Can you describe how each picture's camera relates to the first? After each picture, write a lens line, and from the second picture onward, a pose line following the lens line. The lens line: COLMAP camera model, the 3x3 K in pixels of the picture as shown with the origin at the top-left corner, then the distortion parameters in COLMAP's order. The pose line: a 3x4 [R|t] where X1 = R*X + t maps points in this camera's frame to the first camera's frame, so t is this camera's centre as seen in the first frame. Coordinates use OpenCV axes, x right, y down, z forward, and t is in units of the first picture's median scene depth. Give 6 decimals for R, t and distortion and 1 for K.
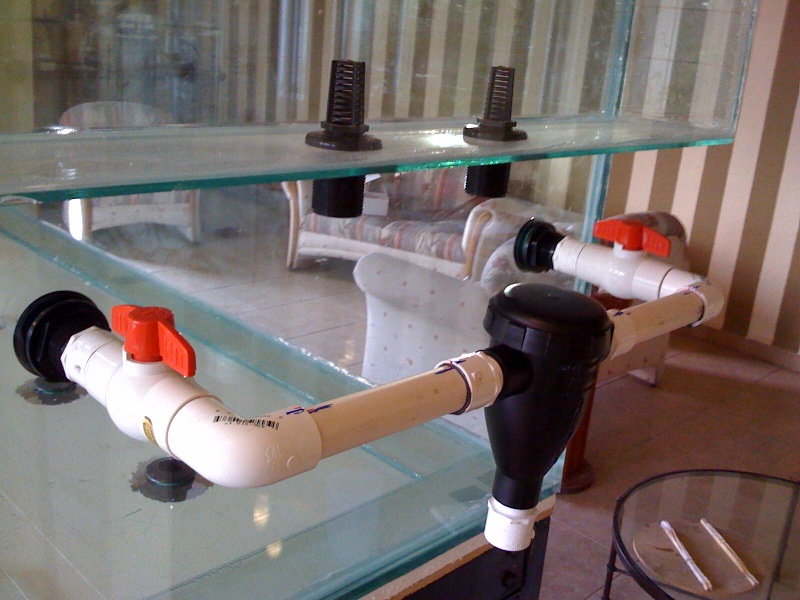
lens RADIAL K [[860.9, 0, 400.0], [0, 860.9, 300.0], [0, 0, 1]] dist [0.014215, 0.008347]
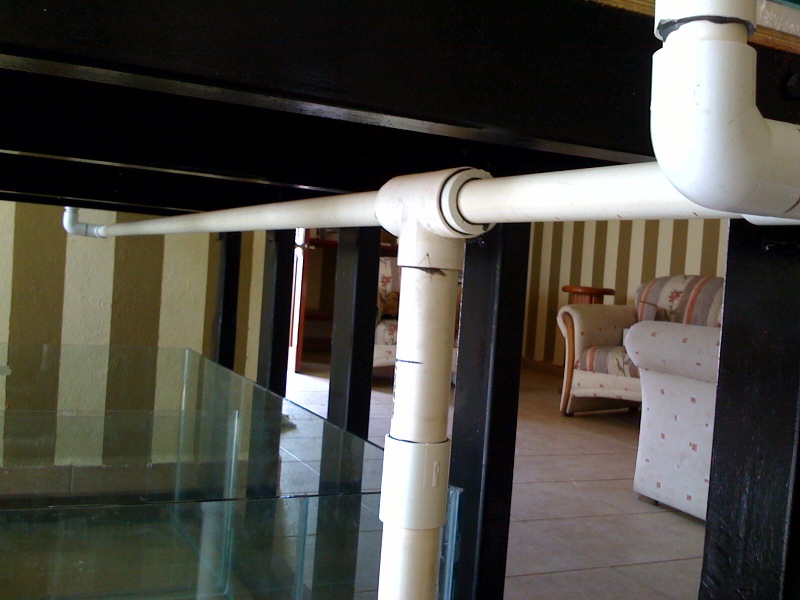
lens RADIAL K [[860.9, 0, 400.0], [0, 860.9, 300.0], [0, 0, 1]] dist [0.014215, 0.008347]
pose [[0.943600, -0.004838, -0.331053, 0.013380], [-0.093089, 0.955681, -0.279299, 0.124734], [0.317732, 0.294364, 0.901330, 0.084697]]
